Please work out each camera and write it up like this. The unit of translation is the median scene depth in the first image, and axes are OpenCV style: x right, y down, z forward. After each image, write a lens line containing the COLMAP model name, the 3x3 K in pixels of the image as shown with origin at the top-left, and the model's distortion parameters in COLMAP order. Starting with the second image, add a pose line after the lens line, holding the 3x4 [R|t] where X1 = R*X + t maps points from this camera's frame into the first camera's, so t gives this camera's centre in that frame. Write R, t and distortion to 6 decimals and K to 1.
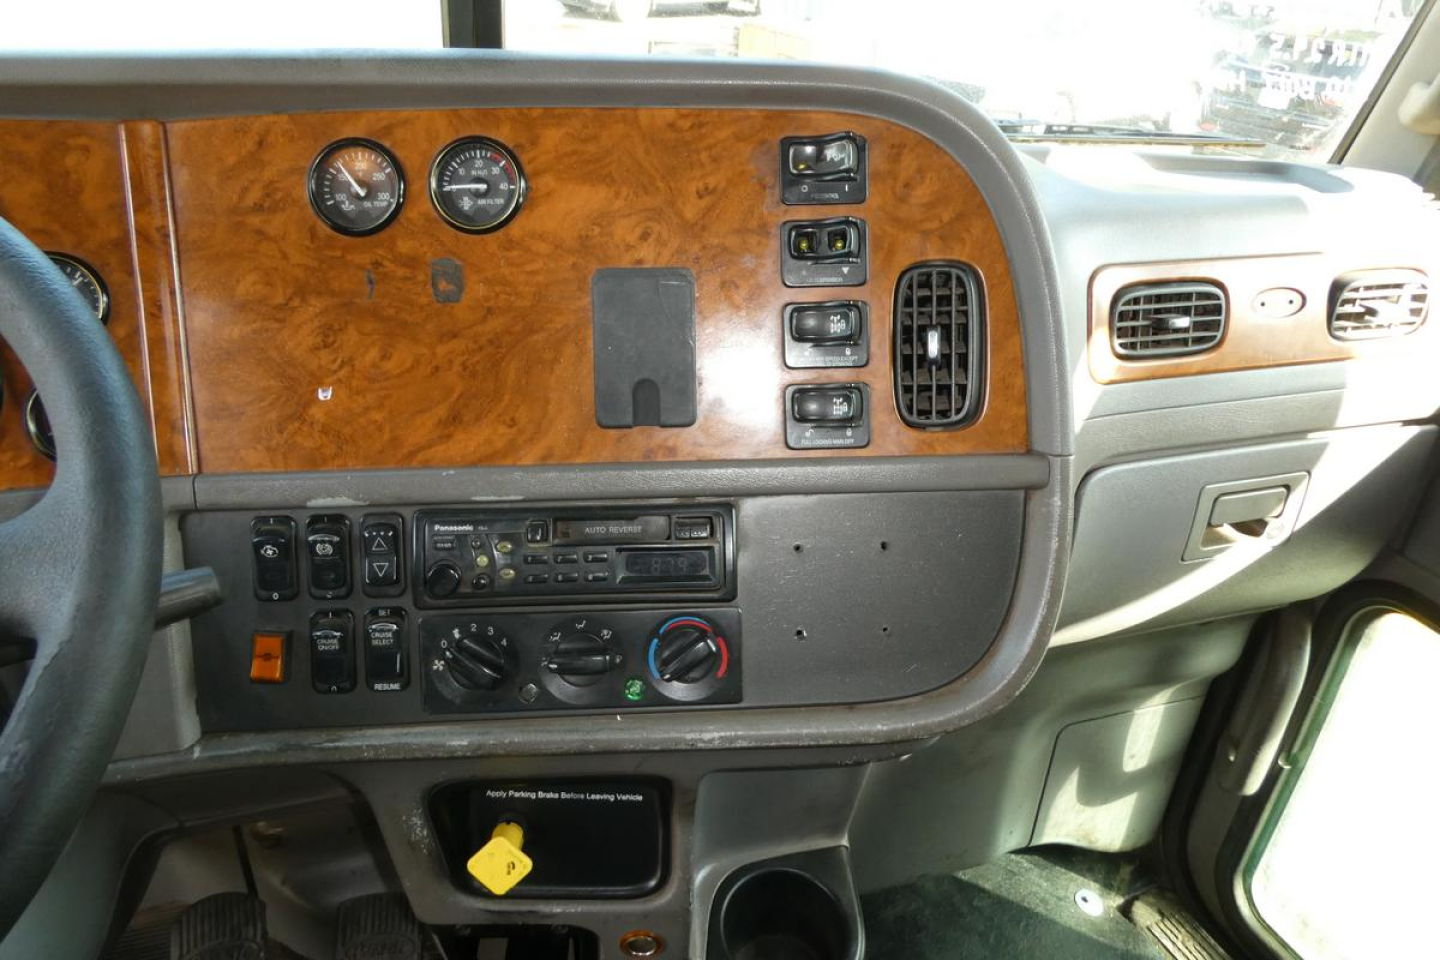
lens RADIAL K [[1023.0, 0, 720.0], [0, 1023.0, 480.0], [0, 0, 1]] dist [0.002977, 0.005301]
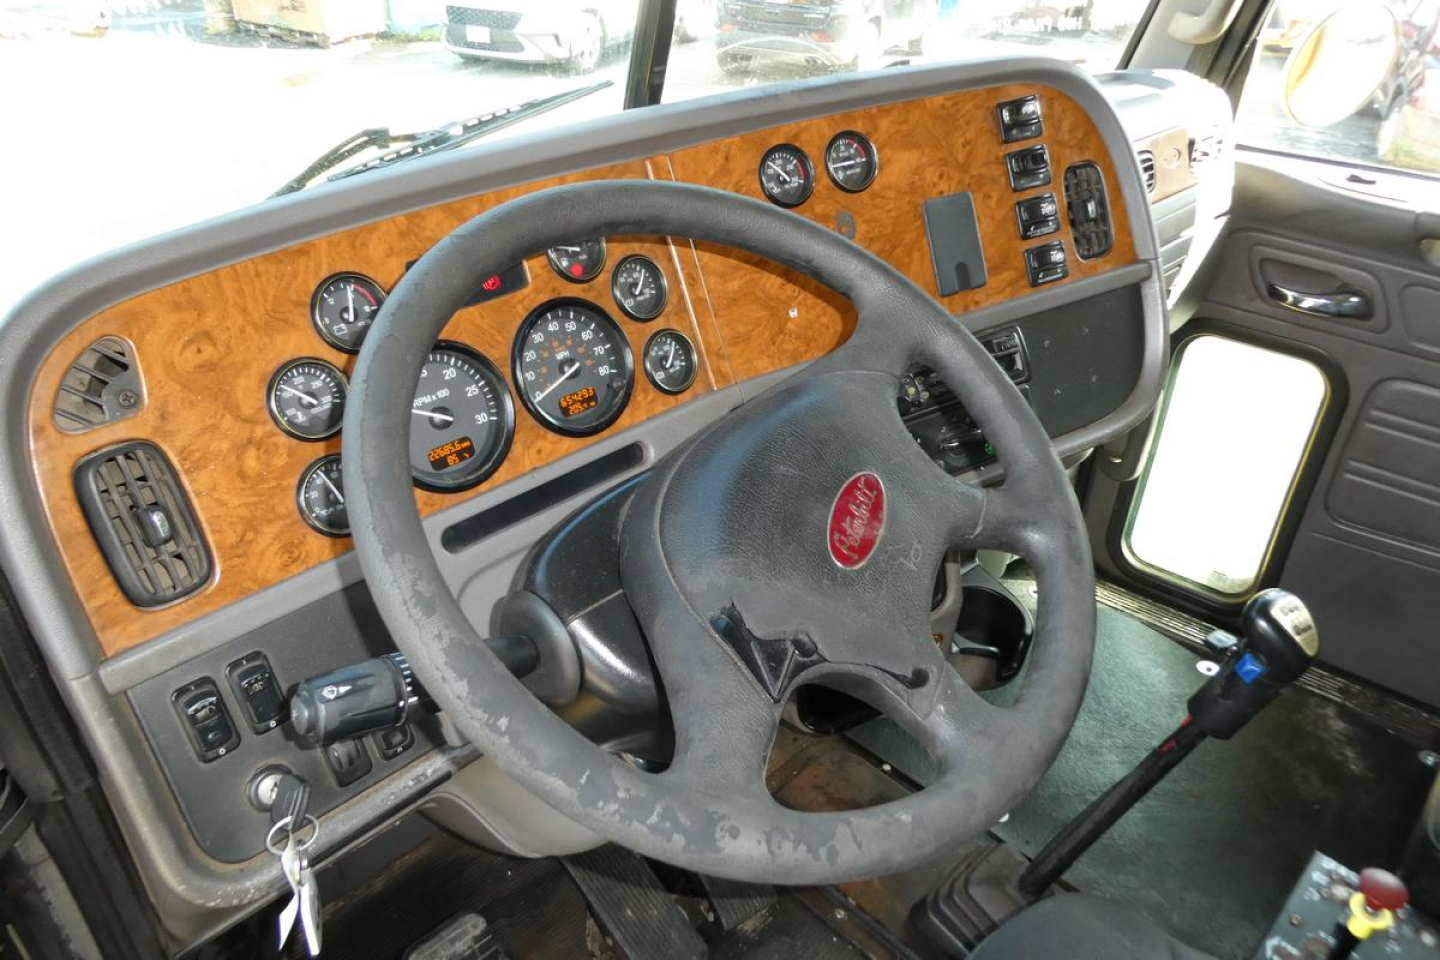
lens RADIAL K [[1023.0, 0, 720.0], [0, 1023.0, 480.0], [0, 0, 1]] dist [0.002977, 0.005301]
pose [[0.894128, -0.273809, 0.354350, -1.105250], [0.250844, 0.961736, 0.110189, -0.040121], [-0.370962, -0.009637, 0.928598, -0.394966]]
